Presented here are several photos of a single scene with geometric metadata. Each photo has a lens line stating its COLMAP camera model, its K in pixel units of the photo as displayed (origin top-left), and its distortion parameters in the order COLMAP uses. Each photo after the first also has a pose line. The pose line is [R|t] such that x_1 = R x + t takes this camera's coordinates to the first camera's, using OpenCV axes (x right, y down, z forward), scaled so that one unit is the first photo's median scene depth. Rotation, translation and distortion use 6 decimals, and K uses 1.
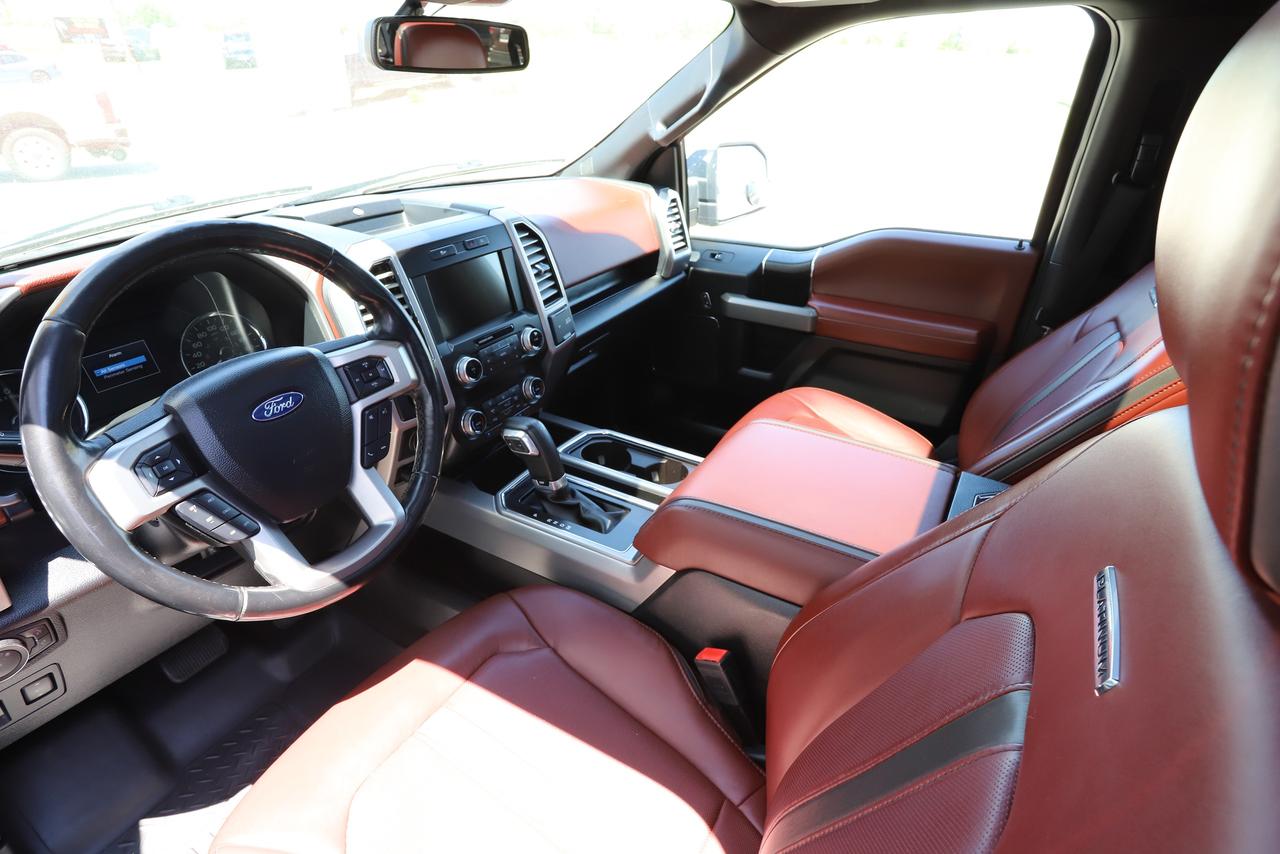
lens RADIAL K [[666.6, 0, 645.5], [0, 666.6, 422.4], [0, 0, 1]] dist [-0.099722, 0.039279]
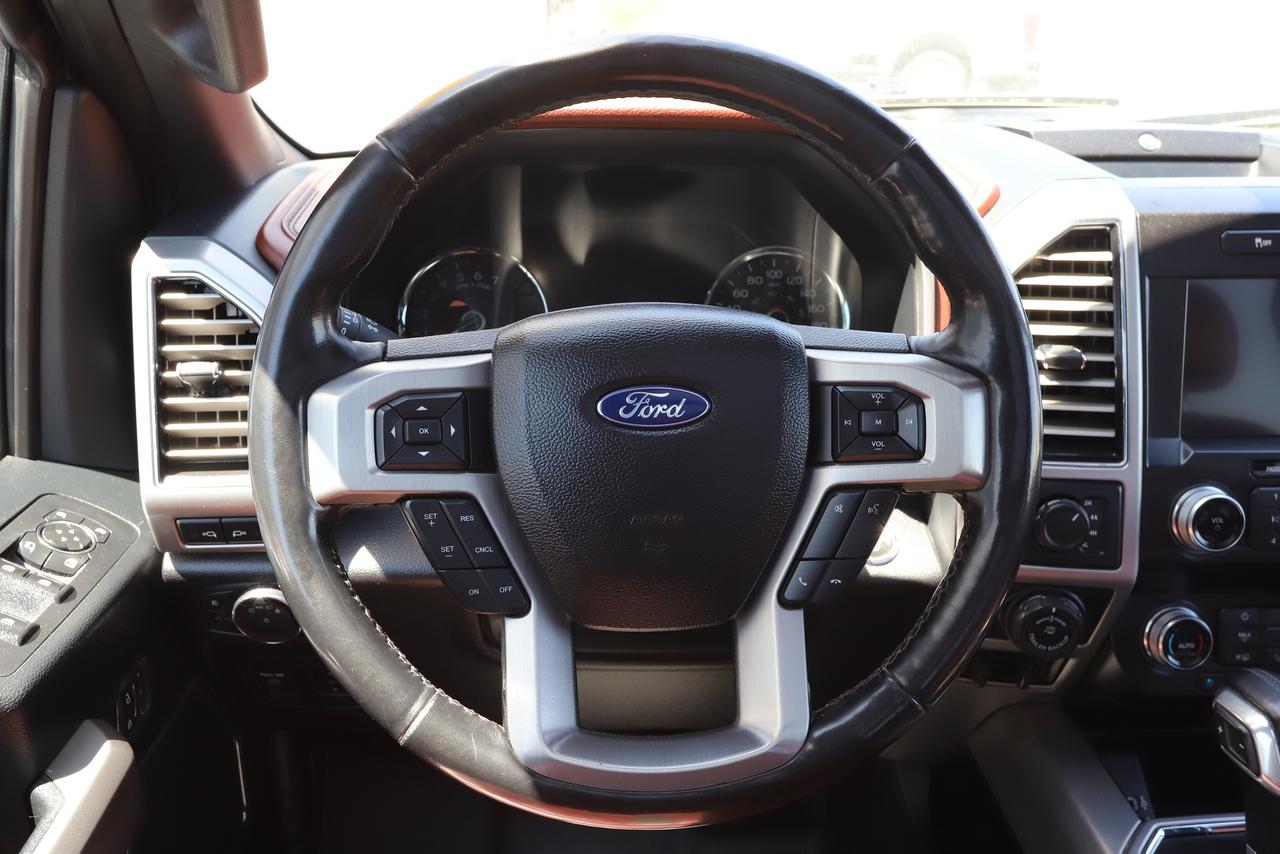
lens RADIAL K [[1068.7, 0, 673.5], [0, 1068.7, 427.3], [0, 0, 1]] dist [-0.045384, 0.142184]
pose [[0.563230, 0.305758, -0.767648, 0.043477], [-0.396642, 0.915031, 0.073441, -0.046527], [0.724877, 0.263117, 0.636649, 0.301205]]
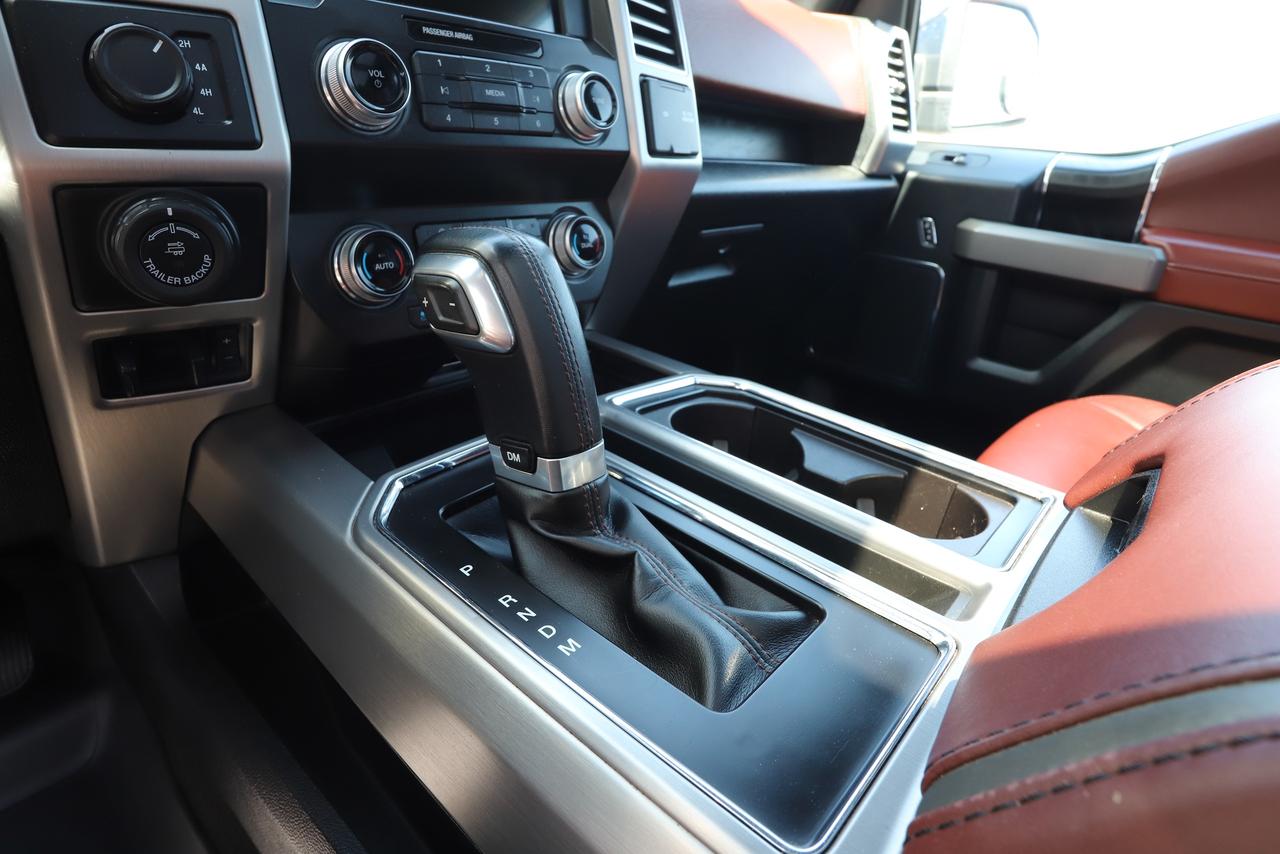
lens RADIAL K [[666.6, 0, 645.5], [0, 666.6, 422.4], [0, 0, 1]] dist [-0.099722, 0.039279]
pose [[0.977452, 0.143755, -0.154665, -0.059510], [-0.155075, 0.985844, -0.063745, 0.082860], [0.143312, 0.086292, 0.985908, 0.710242]]
